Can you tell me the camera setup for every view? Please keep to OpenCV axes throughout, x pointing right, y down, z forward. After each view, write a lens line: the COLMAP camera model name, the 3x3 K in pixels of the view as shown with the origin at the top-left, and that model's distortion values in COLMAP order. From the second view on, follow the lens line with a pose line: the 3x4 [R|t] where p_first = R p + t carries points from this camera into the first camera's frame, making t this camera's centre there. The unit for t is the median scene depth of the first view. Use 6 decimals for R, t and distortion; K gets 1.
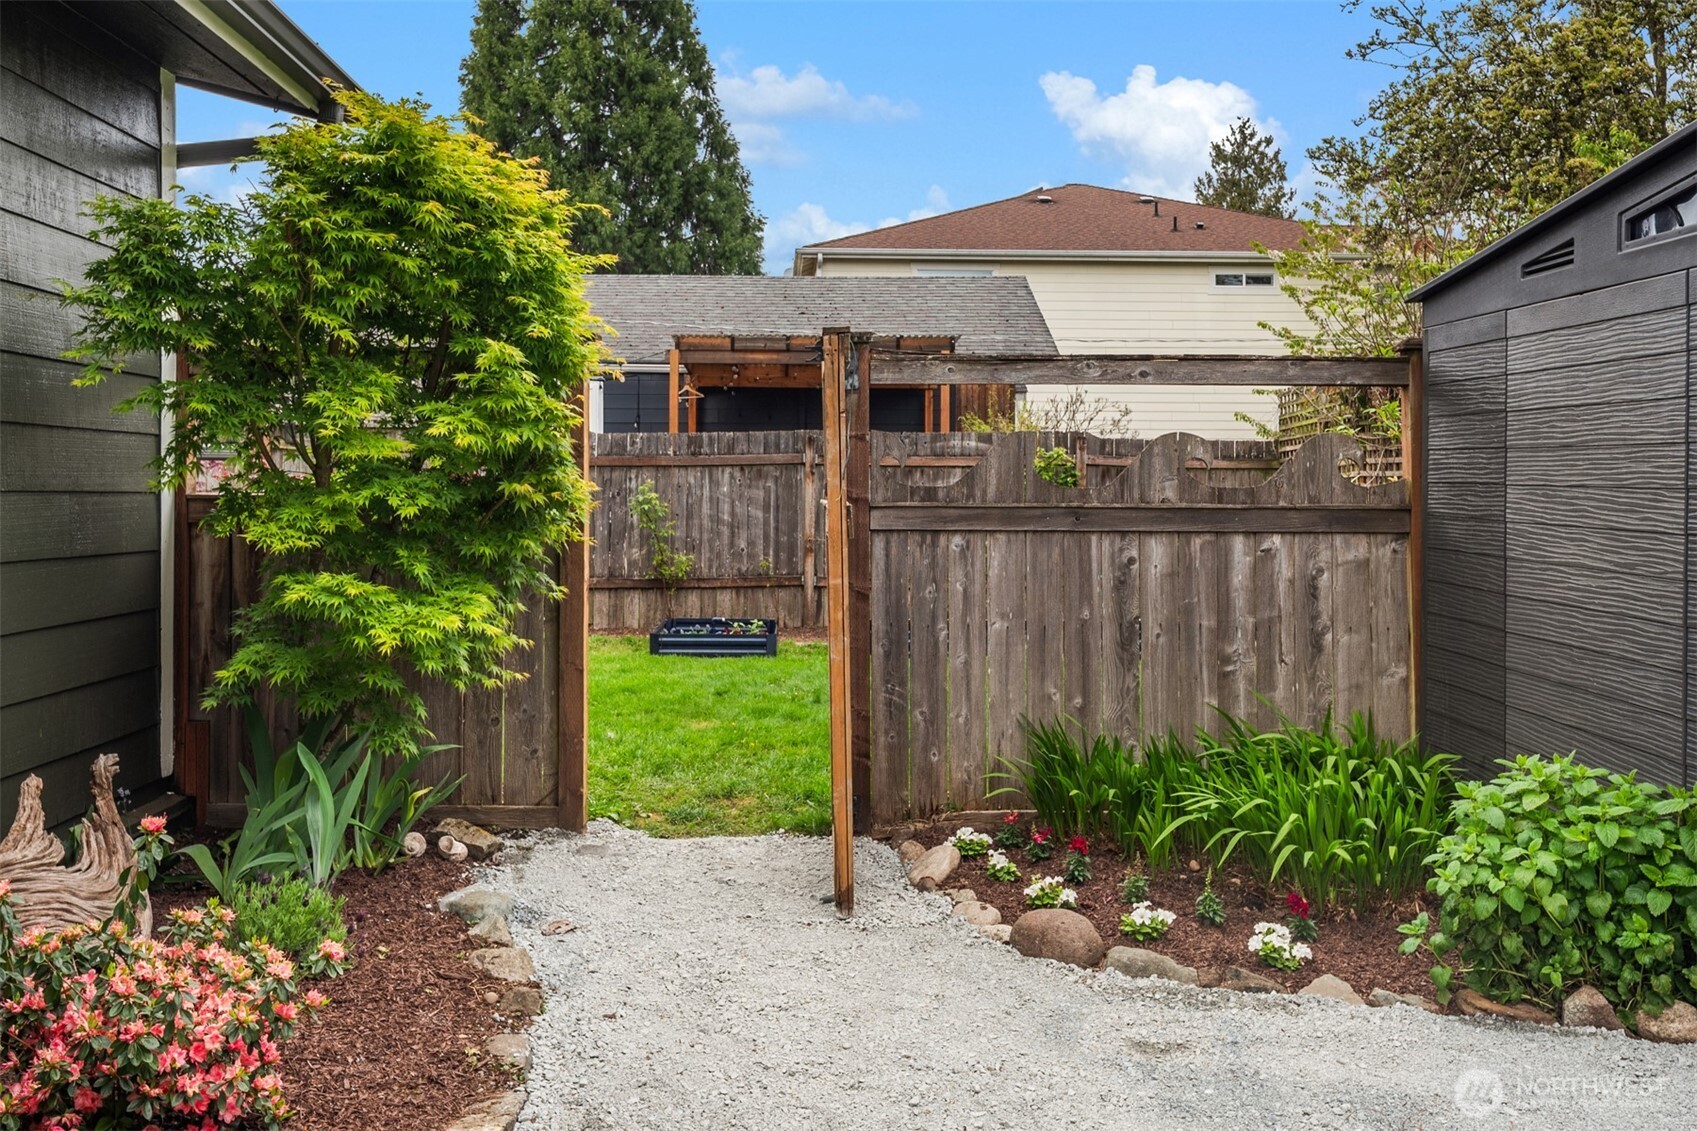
lens RADIAL K [[1366.8, 0, 839.0], [0, 1366.8, 472.8], [0, 0, 1]] dist [-0.003607, -0.000909]
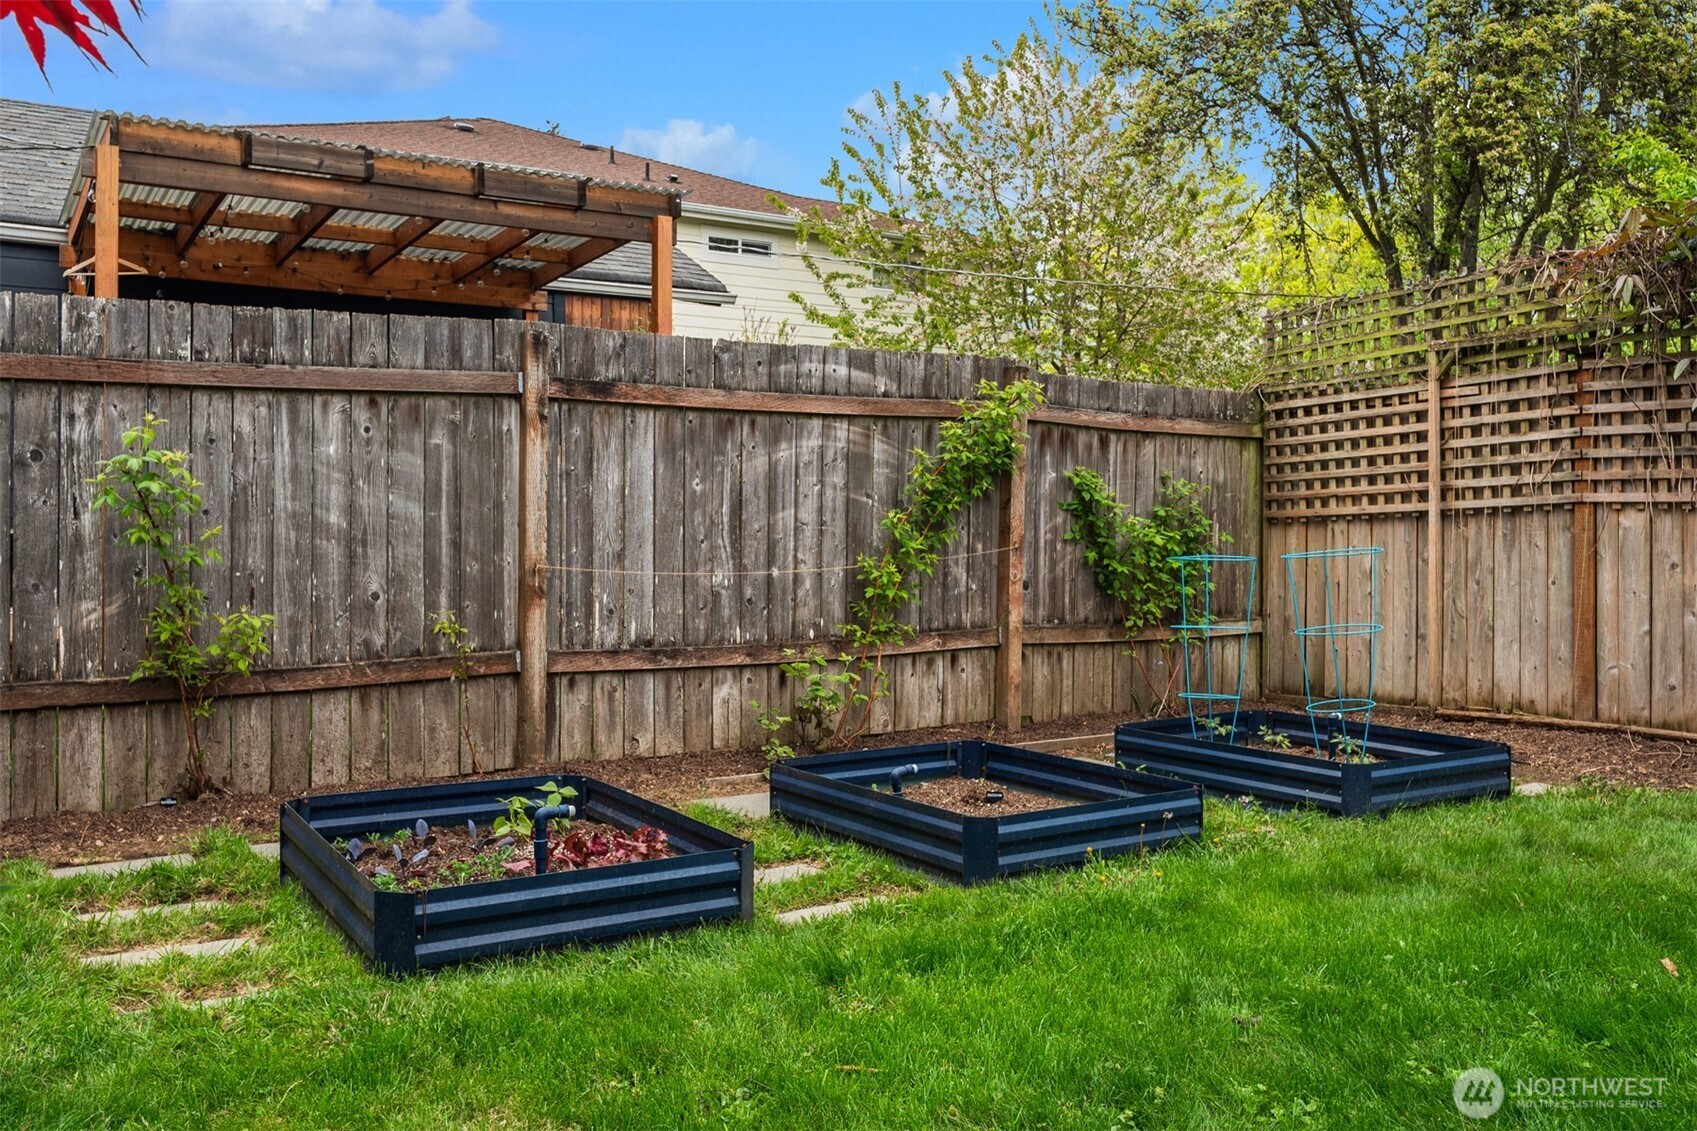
lens RADIAL K [[1424.6, 0, 828.2], [0, 1424.6, 524.4], [0, 0, 1]] dist [-0.001492, -0.001888]
pose [[0.871818, -0.004208, 0.489812, -0.162847], [-0.001819, 0.999928, 0.011829, 0.029043], [-0.489826, -0.011204, 0.871748, 0.552295]]
